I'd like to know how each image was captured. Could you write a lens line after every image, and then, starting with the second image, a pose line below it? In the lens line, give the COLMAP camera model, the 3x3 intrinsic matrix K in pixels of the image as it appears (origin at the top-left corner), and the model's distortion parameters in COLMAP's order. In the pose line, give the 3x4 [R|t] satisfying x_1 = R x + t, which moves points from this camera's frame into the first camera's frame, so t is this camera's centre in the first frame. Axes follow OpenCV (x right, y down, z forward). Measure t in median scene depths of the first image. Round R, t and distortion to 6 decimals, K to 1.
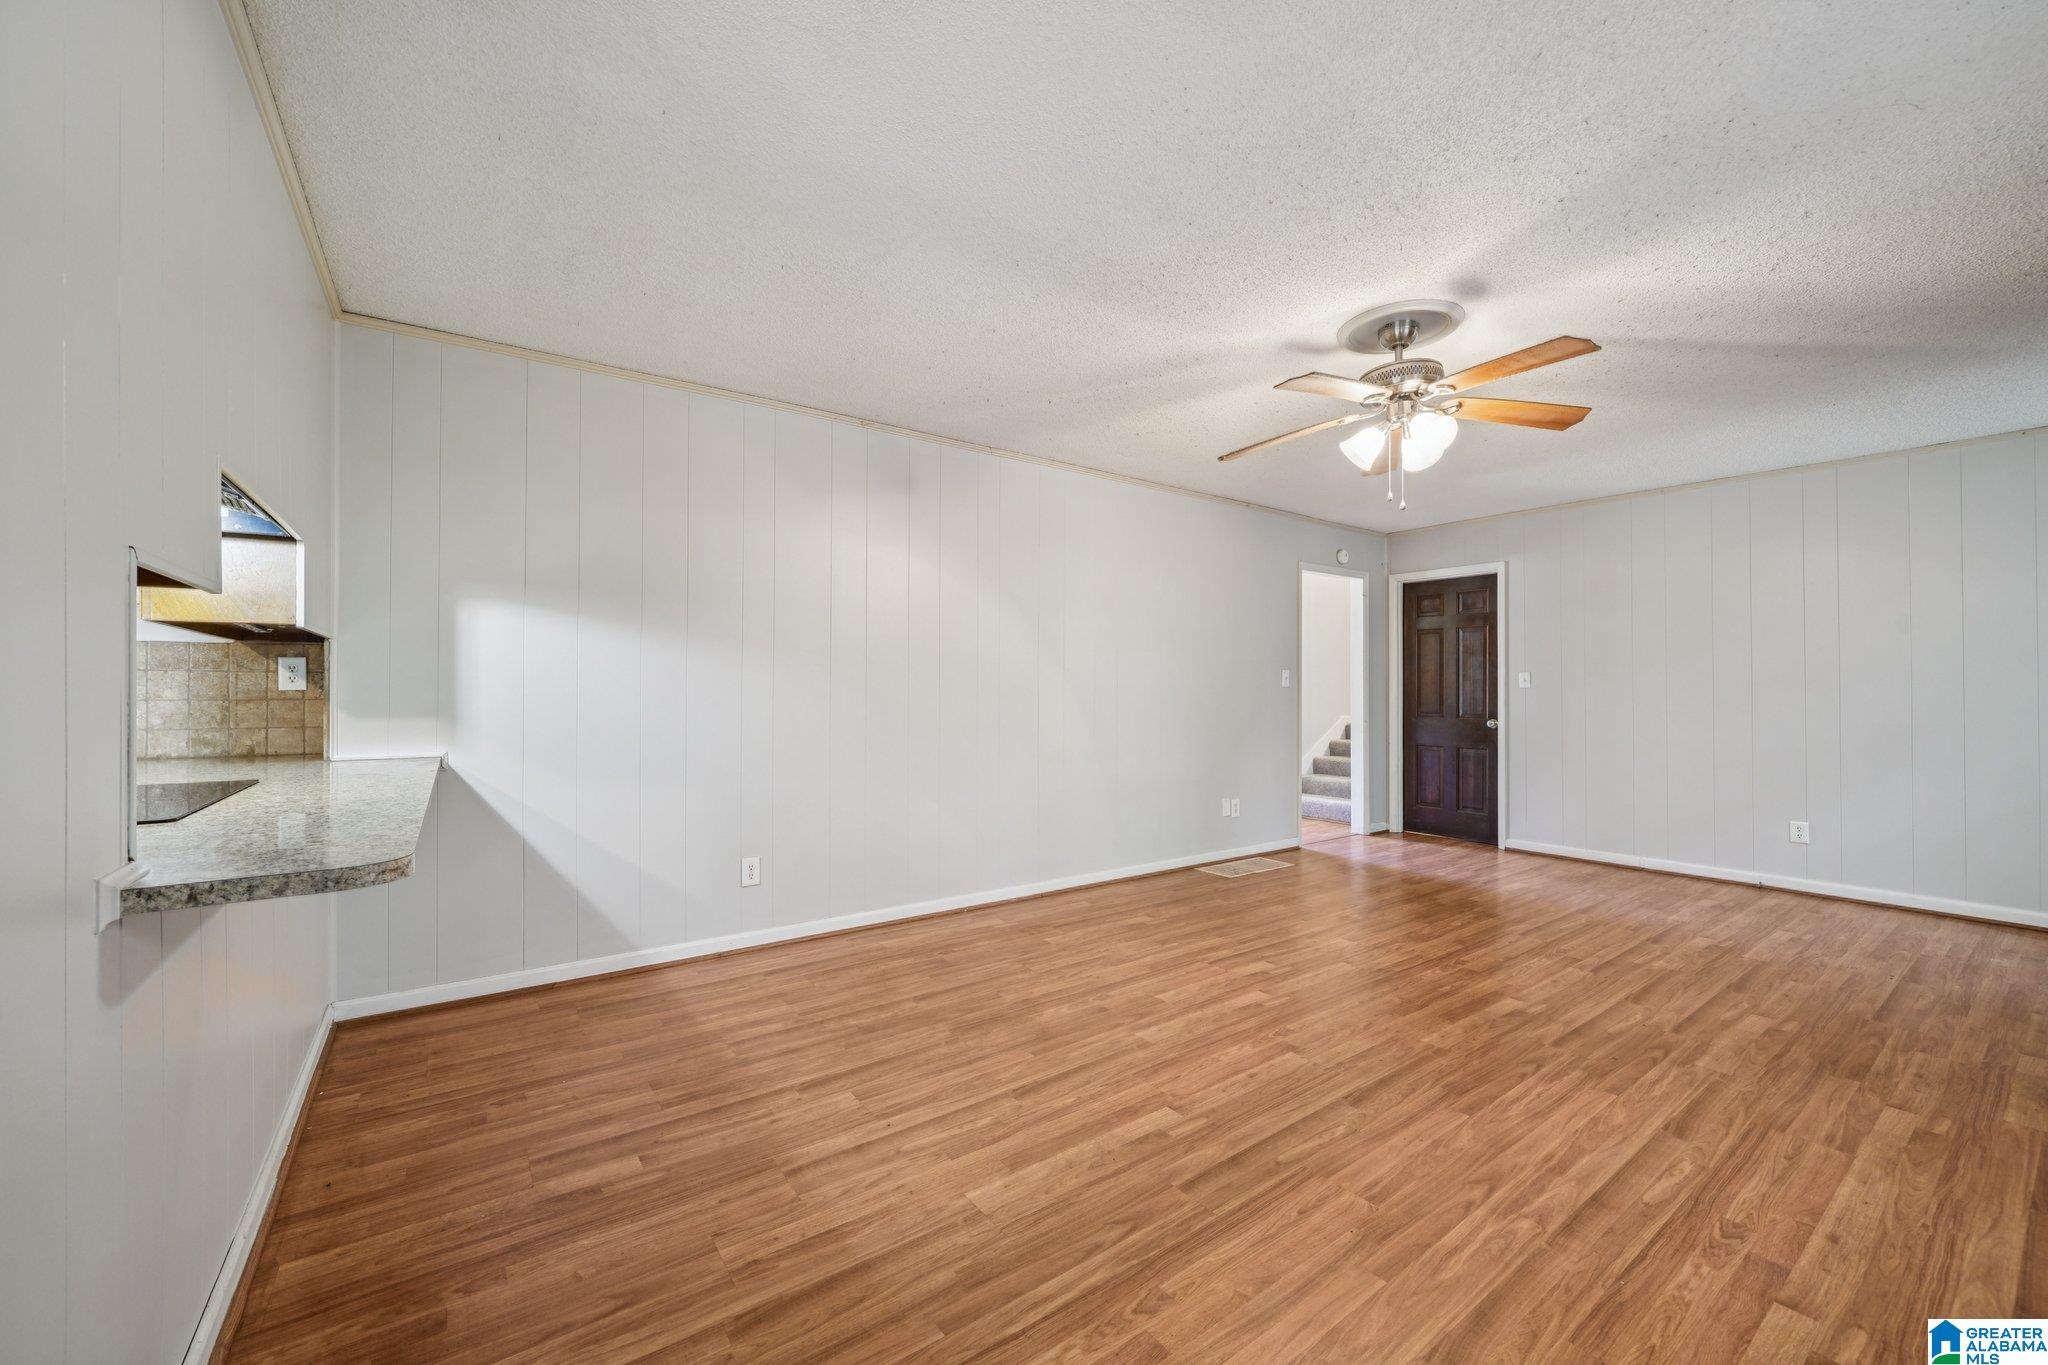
lens RADIAL K [[801.5, 0, 1030.6], [0, 801.5, 680.1], [0, 0, 1]] dist [-0.001940, 0.001837]
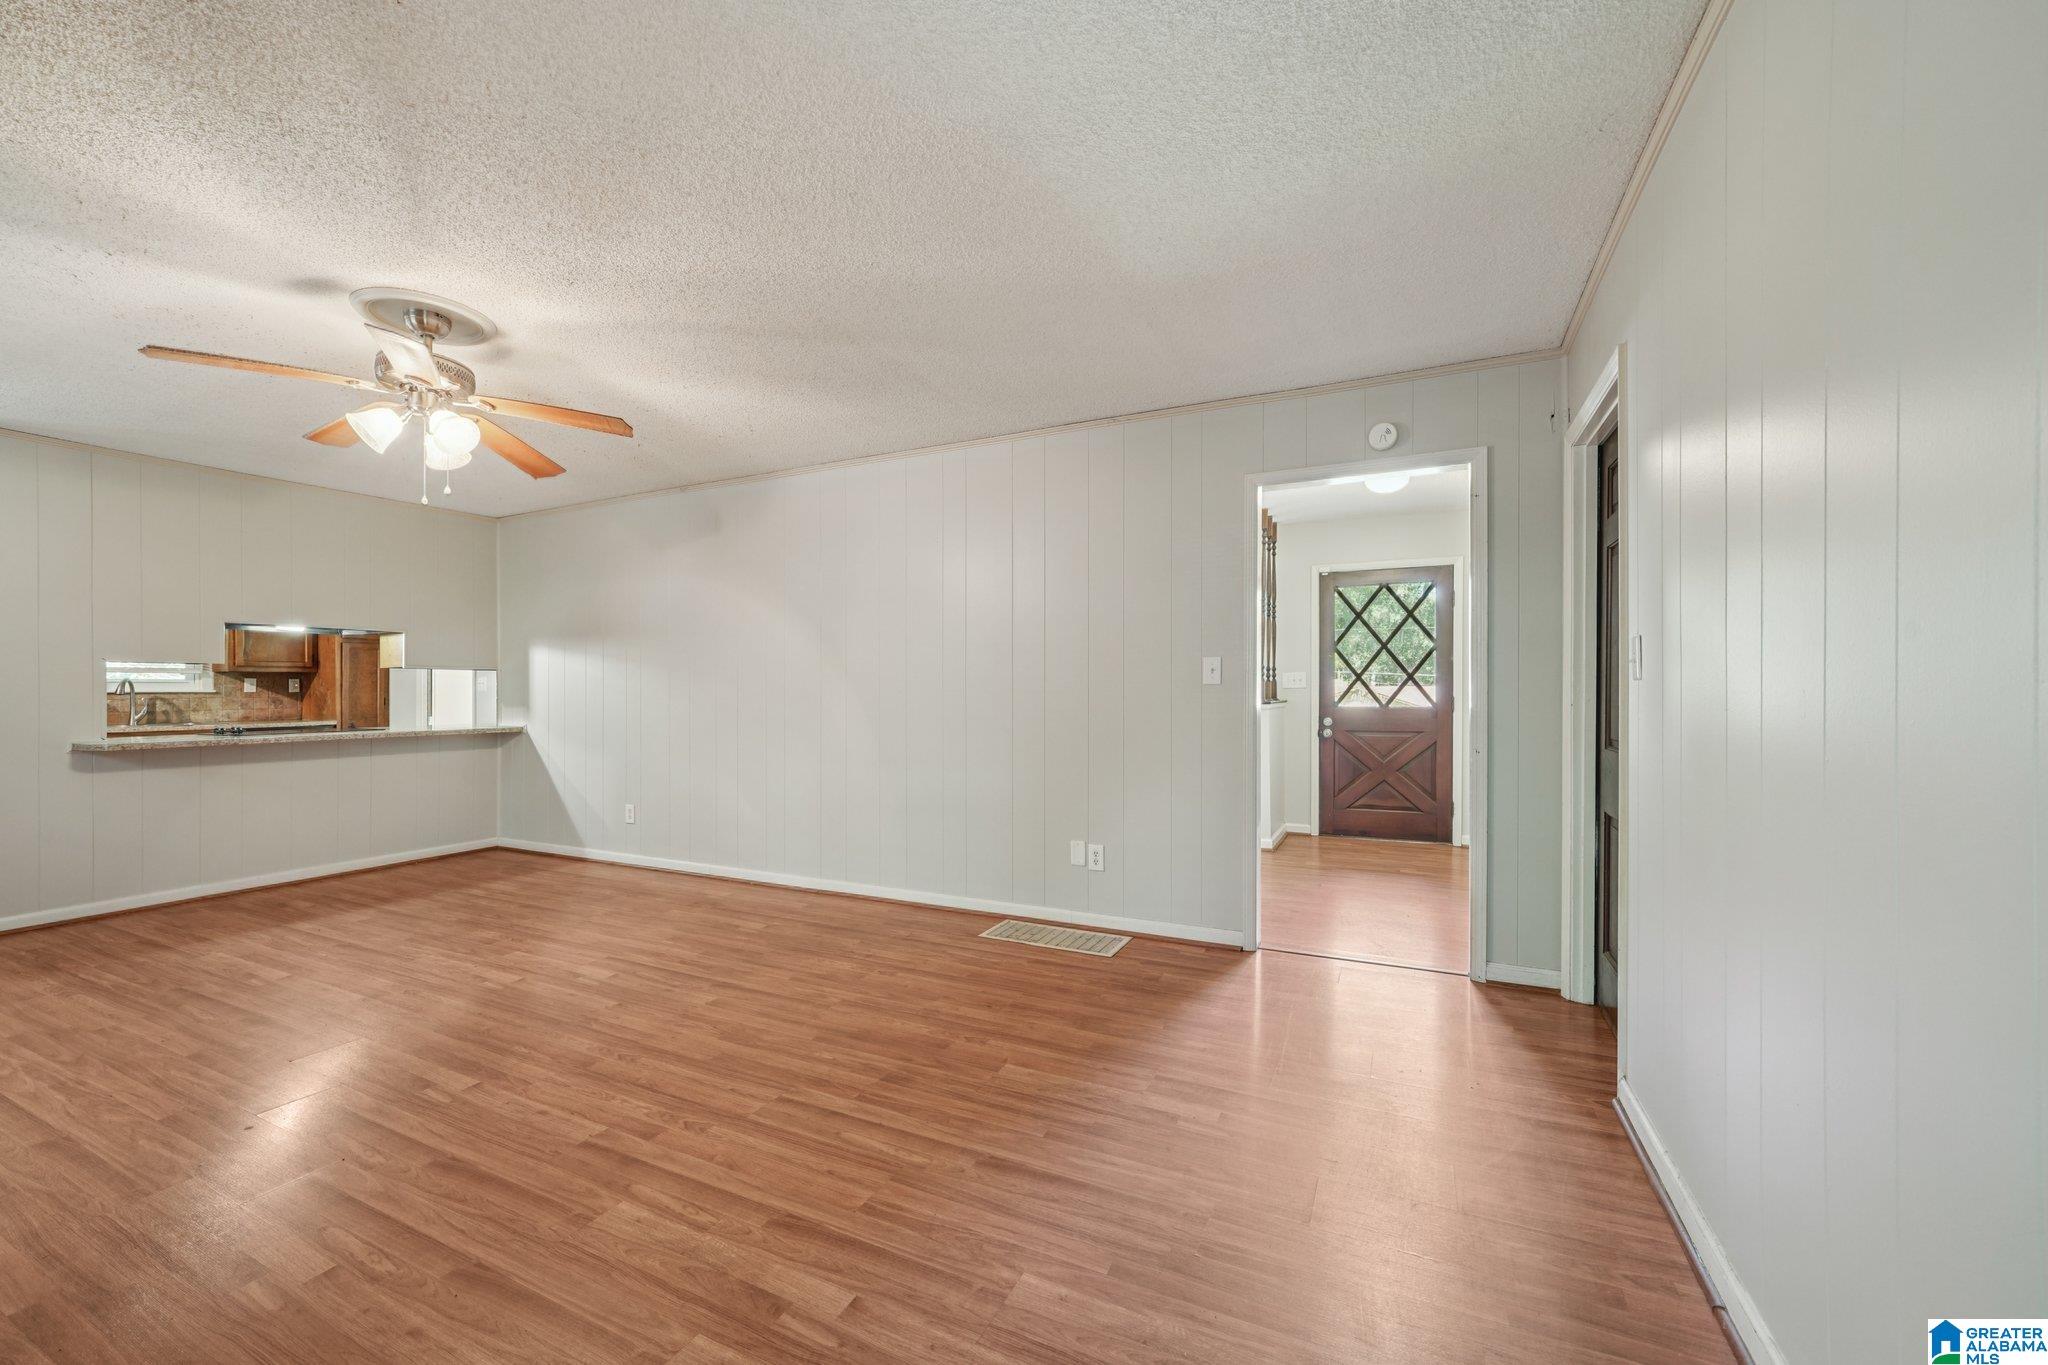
lens RADIAL K [[801.5, 0, 1033.5], [0, 801.5, 695.3], [0, 0, 1]] dist [-0.001940, 0.001837]
pose [[0.454159, -0.004849, -0.890908, 1.323440], [0.021425, 0.999755, 0.005481, 0.017180], [0.890663, -0.021577, 0.454152, 0.965634]]
